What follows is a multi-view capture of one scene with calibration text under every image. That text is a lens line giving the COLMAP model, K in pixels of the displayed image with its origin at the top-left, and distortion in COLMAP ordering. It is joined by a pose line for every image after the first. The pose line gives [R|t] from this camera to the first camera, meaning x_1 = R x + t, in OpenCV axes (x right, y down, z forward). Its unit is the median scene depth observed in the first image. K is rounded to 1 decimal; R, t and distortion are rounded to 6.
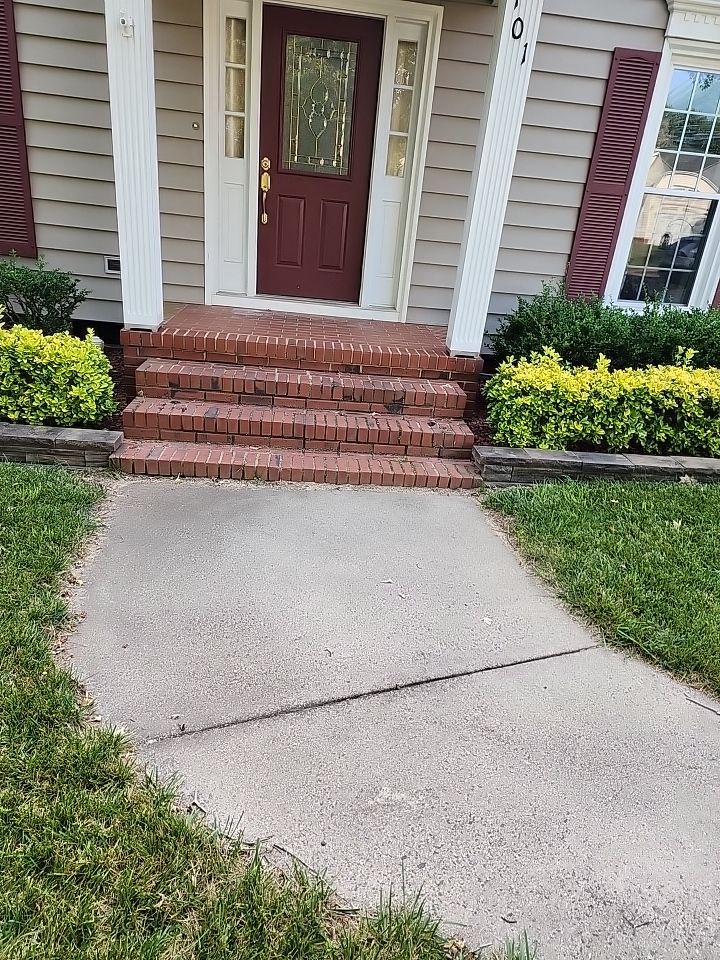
lens RADIAL K [[653.7, 0, 360.2], [0, 653.7, 506.9], [0, 0, 1]] dist [0.023707, -0.023046]
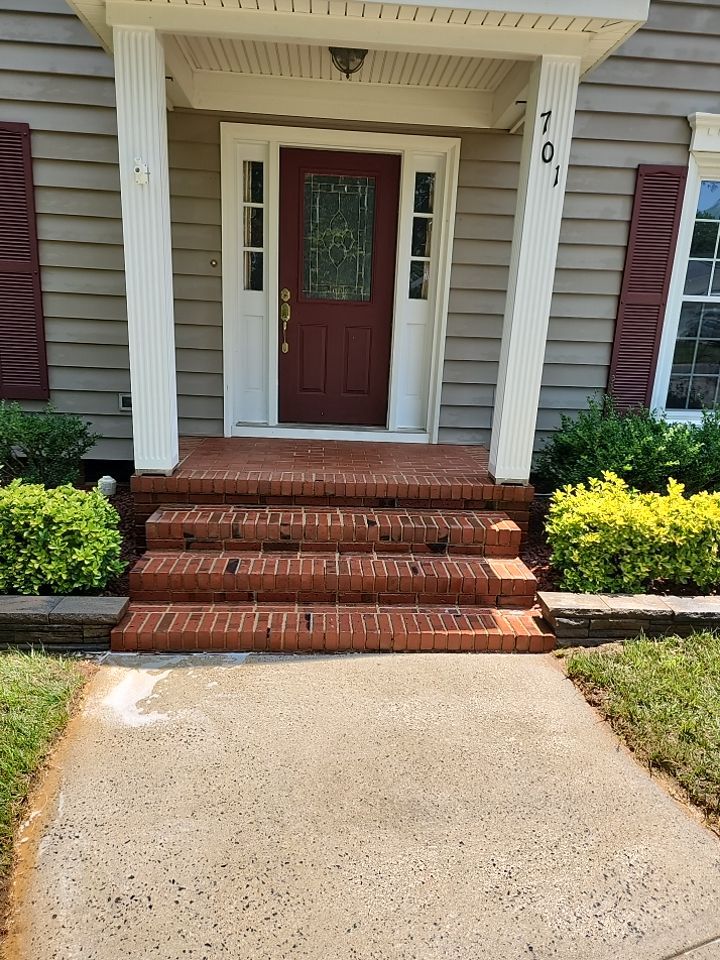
lens RADIAL K [[647.0, 0, 359.1], [0, 647.0, 484.9], [0, 0, 1]] dist [0.011838, -0.002934]
pose [[0.998567, -0.046969, -0.025661, -0.028325], [0.041797, 0.983813, -0.174258, -0.088867], [0.033431, 0.172935, 0.984366, 0.130677]]
